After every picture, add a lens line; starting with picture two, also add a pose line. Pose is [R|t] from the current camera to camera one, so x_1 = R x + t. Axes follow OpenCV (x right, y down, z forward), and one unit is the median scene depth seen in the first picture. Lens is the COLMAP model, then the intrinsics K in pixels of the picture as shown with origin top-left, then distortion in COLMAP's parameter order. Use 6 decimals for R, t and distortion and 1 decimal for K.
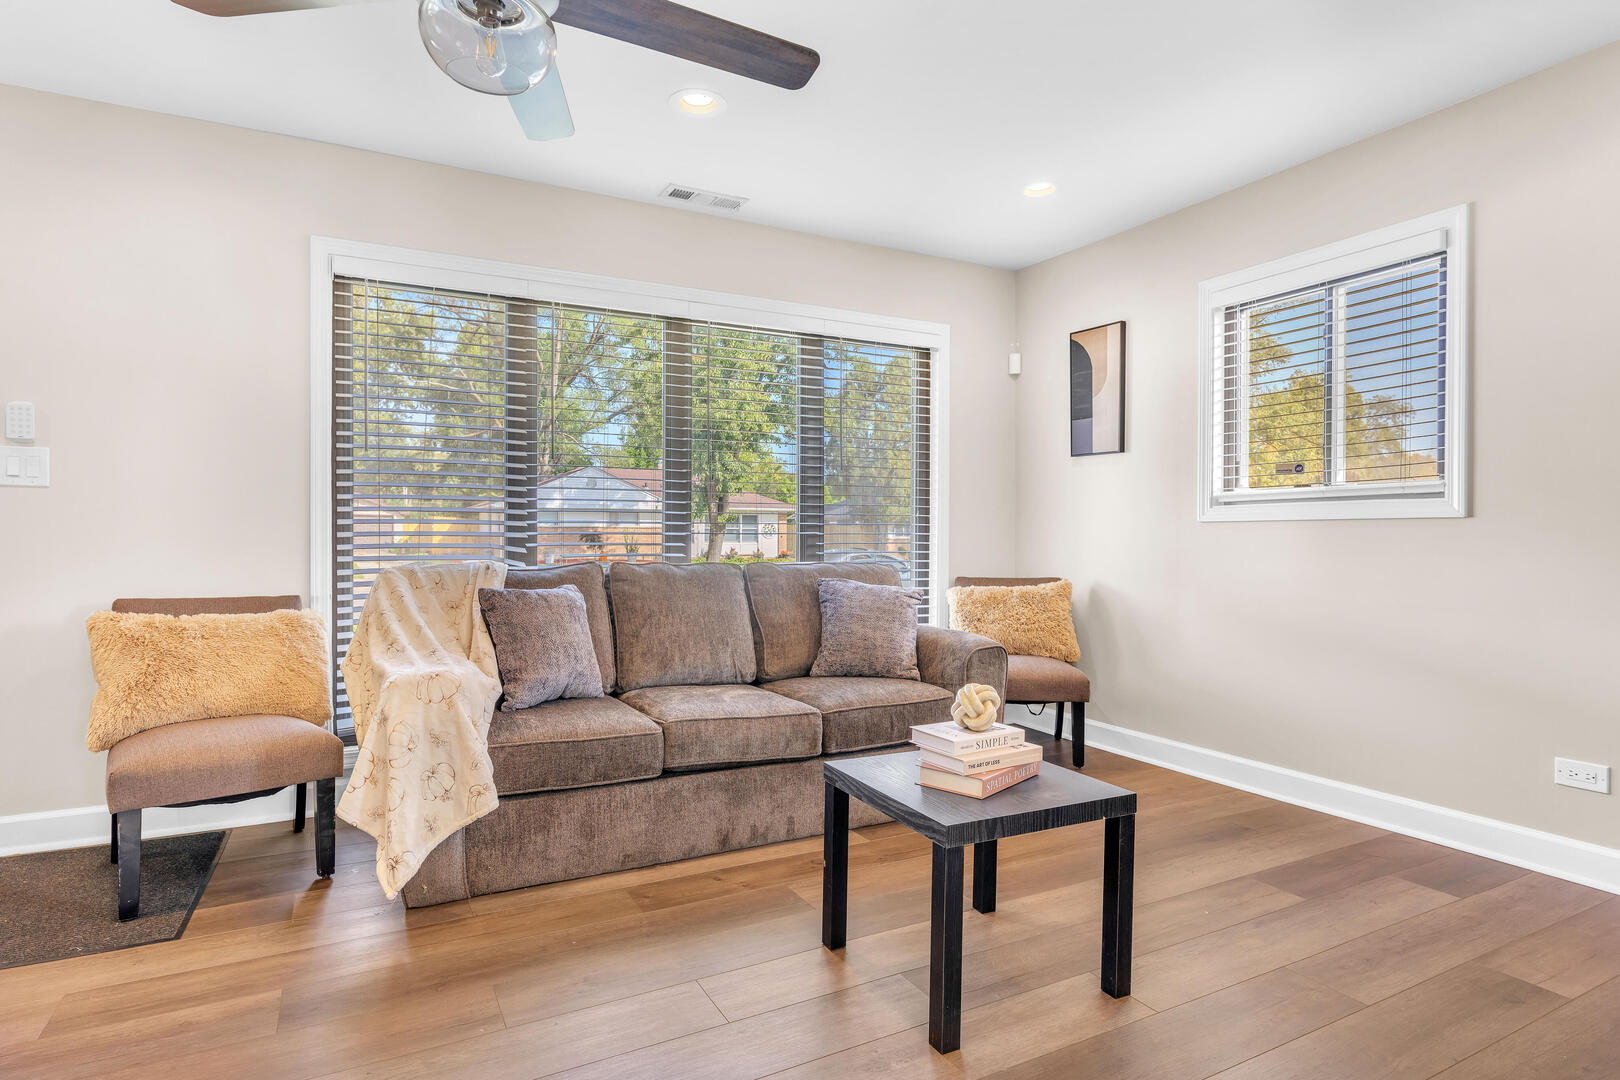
lens RADIAL K [[879.1, 0, 810.0], [0, 879.1, 540.0], [0, 0, 1]] dist [0.001782, 0.001338]
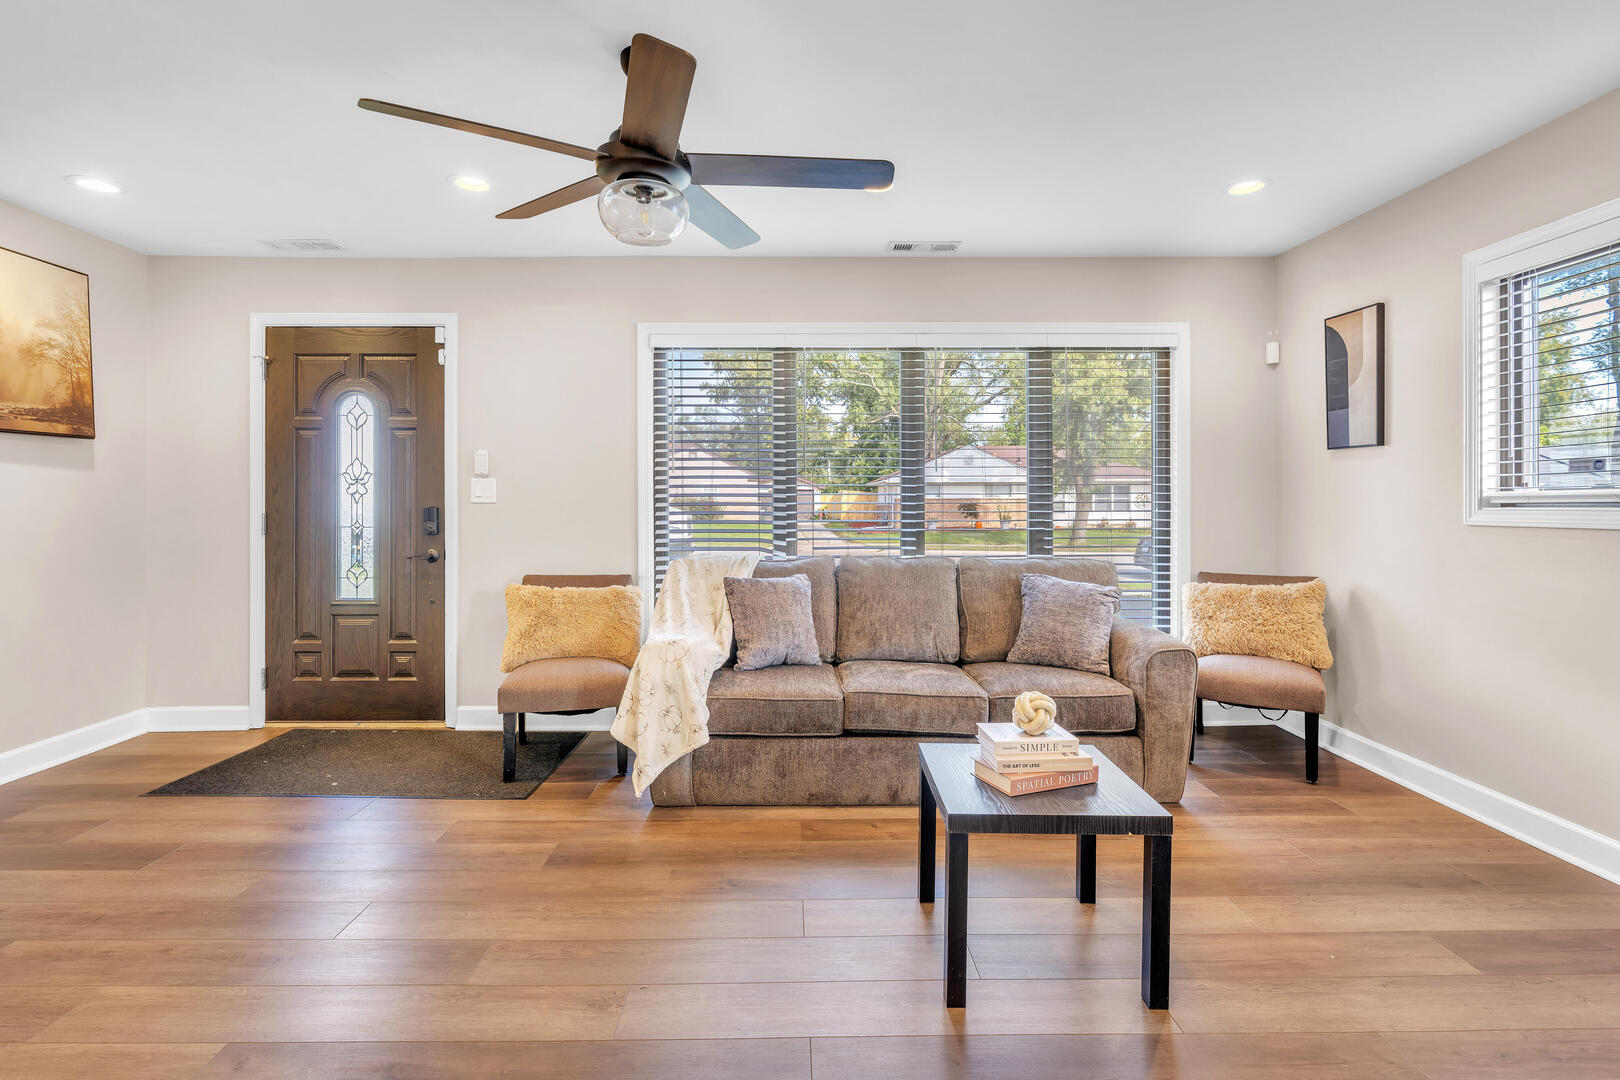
lens RADIAL K [[797.8, 0, 809.0], [0, 797.8, 501.9], [0, 0, 1]] dist [0.000524, 0.001147]
pose [[0.886831, -0.001904, -0.462090, 0.267421], [0.000769, 0.999996, -0.002644, -0.050046], [0.462093, 0.001989, 0.886829, -0.020029]]
